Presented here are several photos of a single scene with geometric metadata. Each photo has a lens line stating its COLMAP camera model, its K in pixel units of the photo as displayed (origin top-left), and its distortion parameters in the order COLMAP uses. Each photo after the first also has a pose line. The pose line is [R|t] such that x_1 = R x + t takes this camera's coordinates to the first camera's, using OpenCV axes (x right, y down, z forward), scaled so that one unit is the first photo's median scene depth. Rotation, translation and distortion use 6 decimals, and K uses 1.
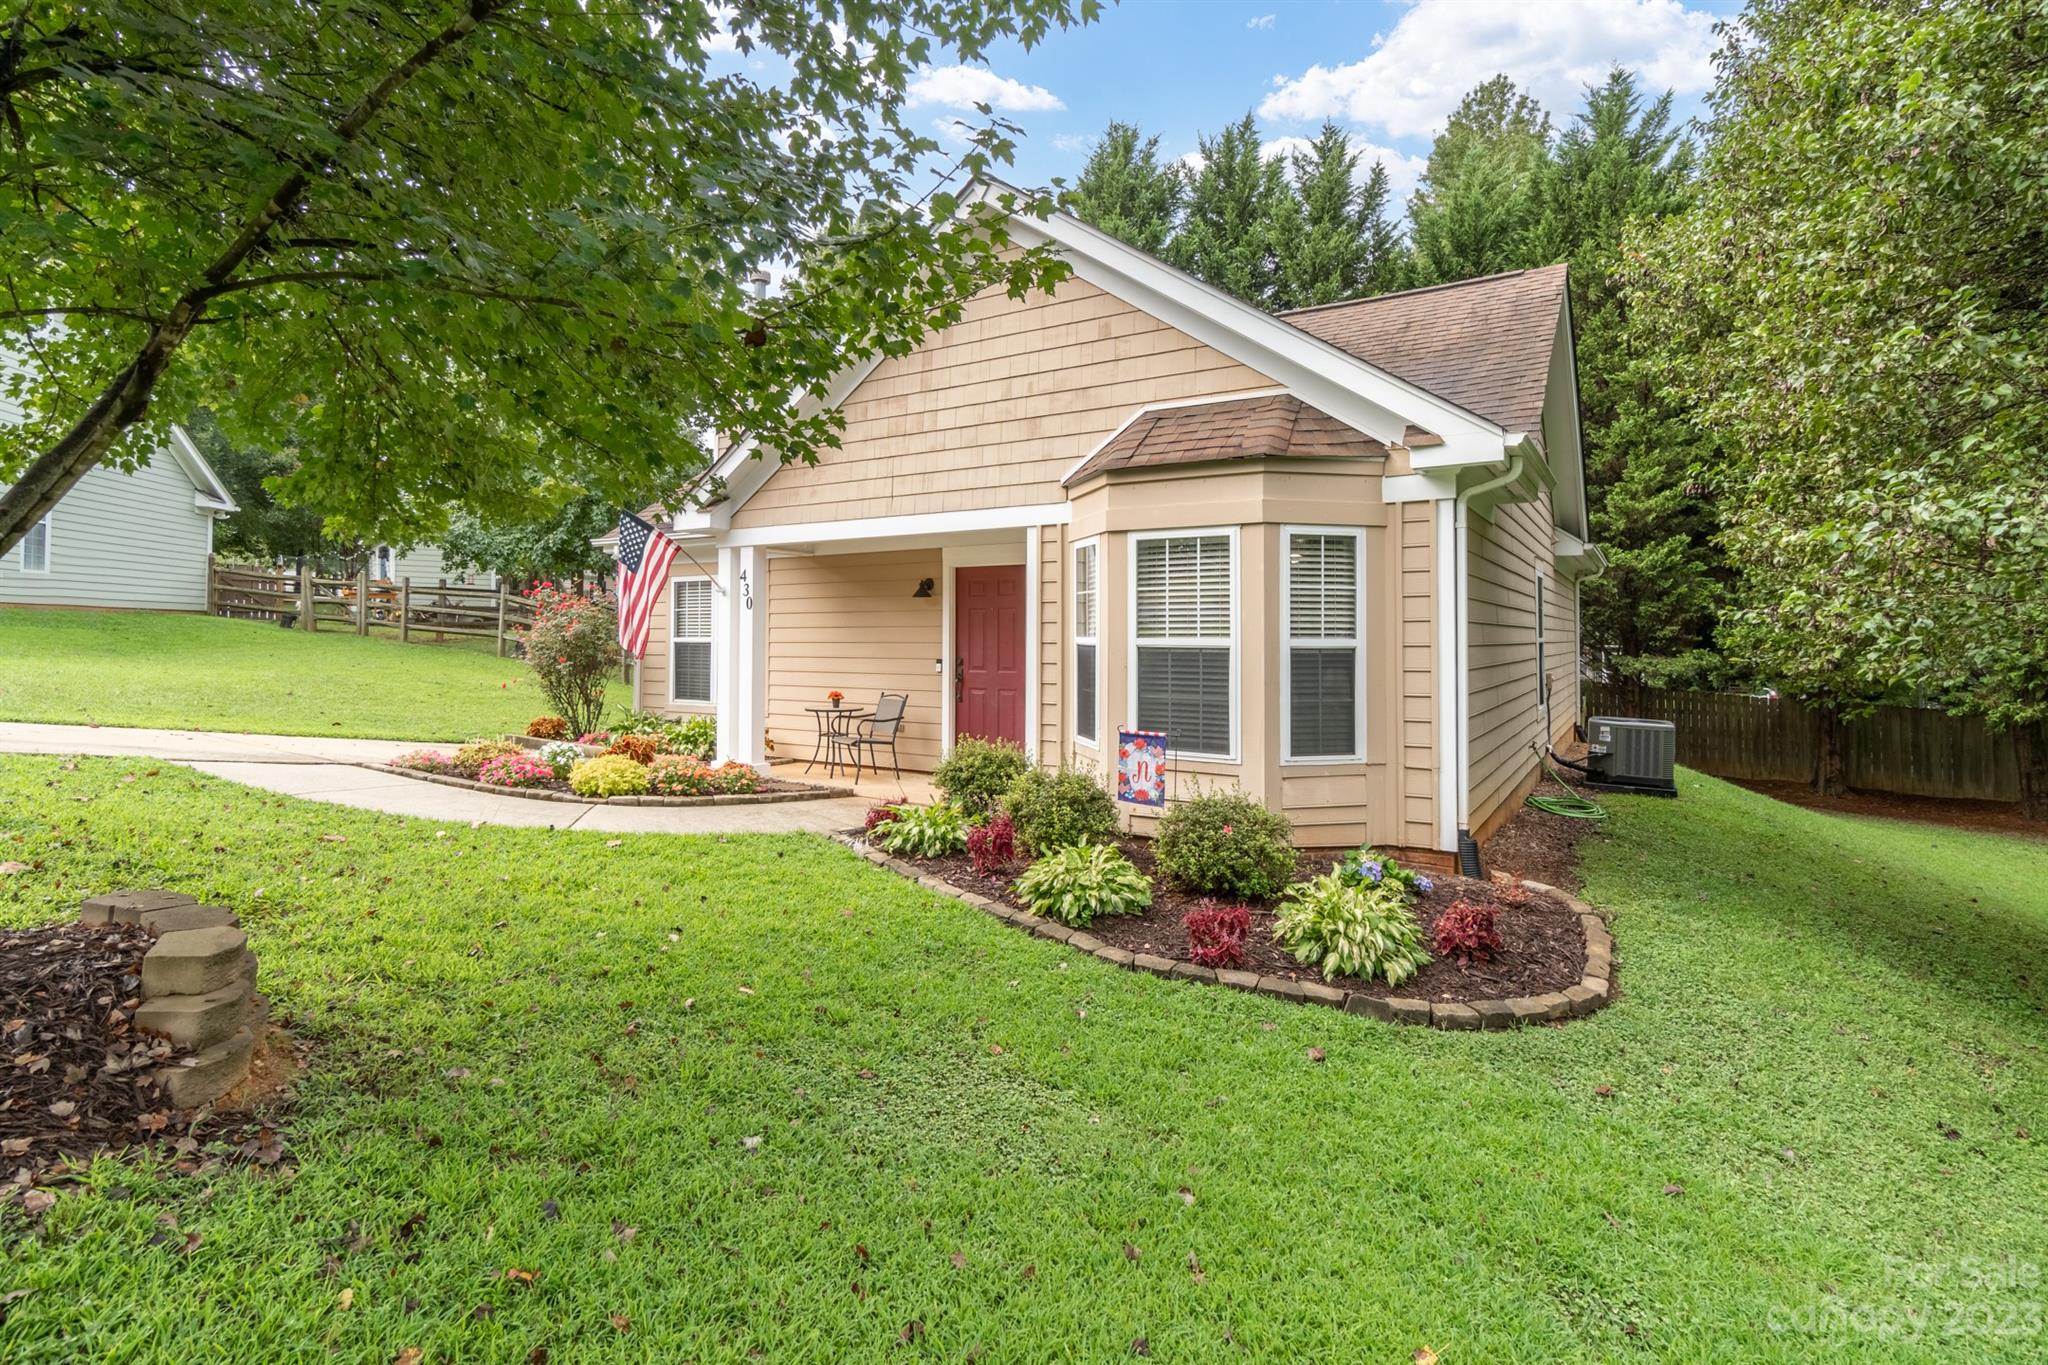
lens RADIAL K [[998.5, 0, 1028.7], [0, 998.5, 609.8], [0, 0, 1]] dist [-0.001102, 0.000221]
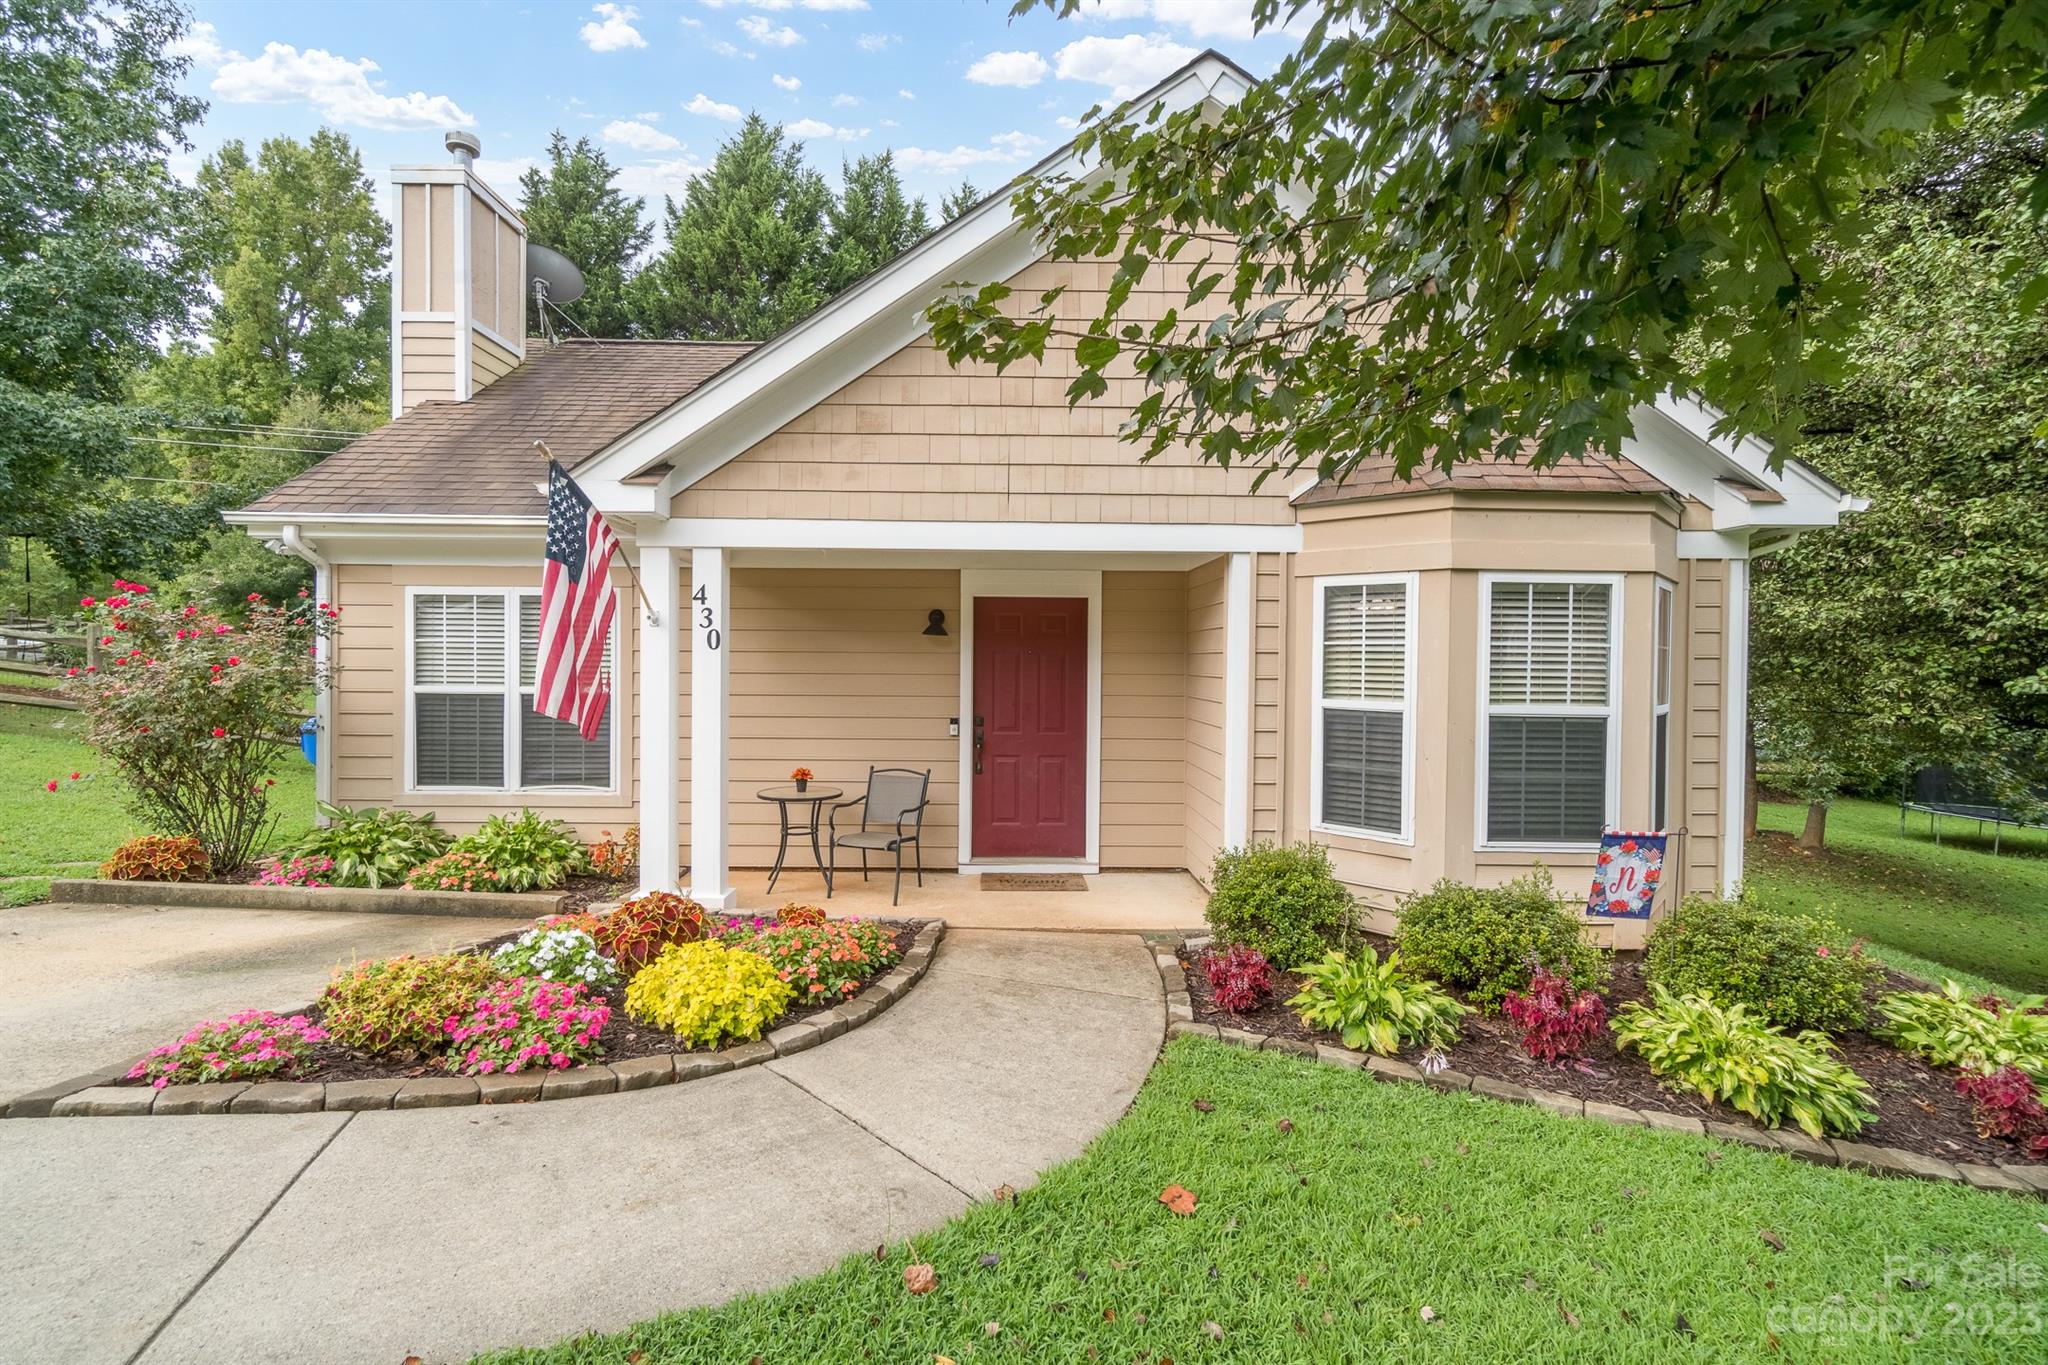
lens RADIAL K [[873.0, 0, 1004.8], [0, 873.0, 674.2], [0, 0, 1]] dist [-0.004229, -0.000084]
pose [[0.840222, -0.001790, 0.542239, -0.411616], [-0.023028, 0.998975, 0.038980, -0.010061], [-0.541753, -0.045239, 0.839319, 0.428514]]
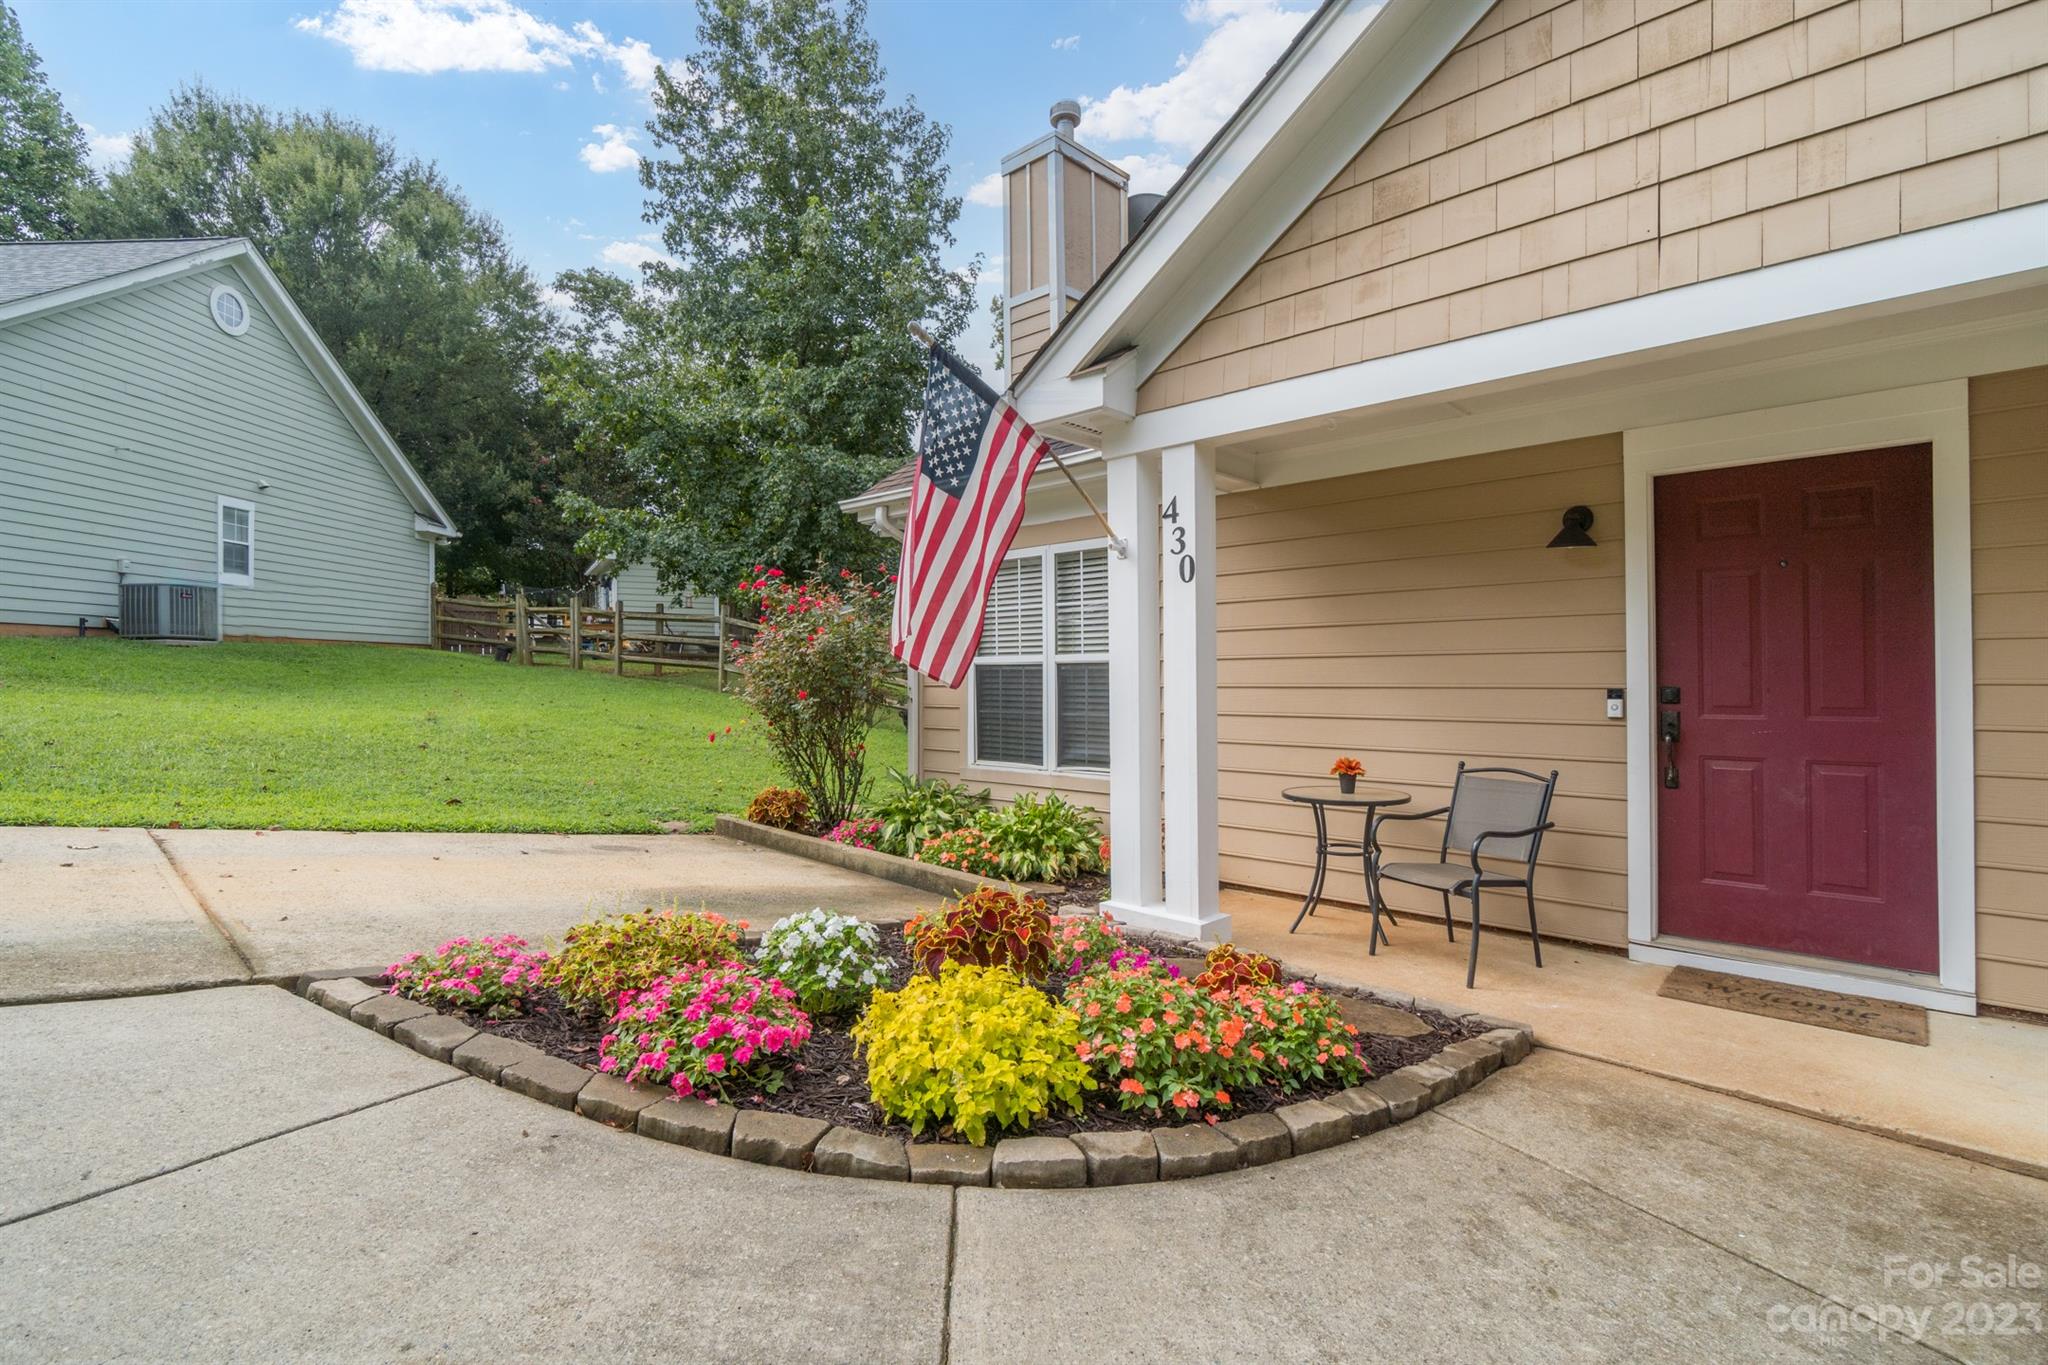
lens RADIAL K [[955.1, 0, 1013.9], [0, 955.1, 671.8], [0, 0, 1]] dist [-0.002679, 0.000671]
pose [[0.980006, -0.008106, -0.198804, -0.263482], [0.012868, 0.999660, 0.022670, 0.029089], [0.198553, -0.024775, 0.979777, 0.536578]]
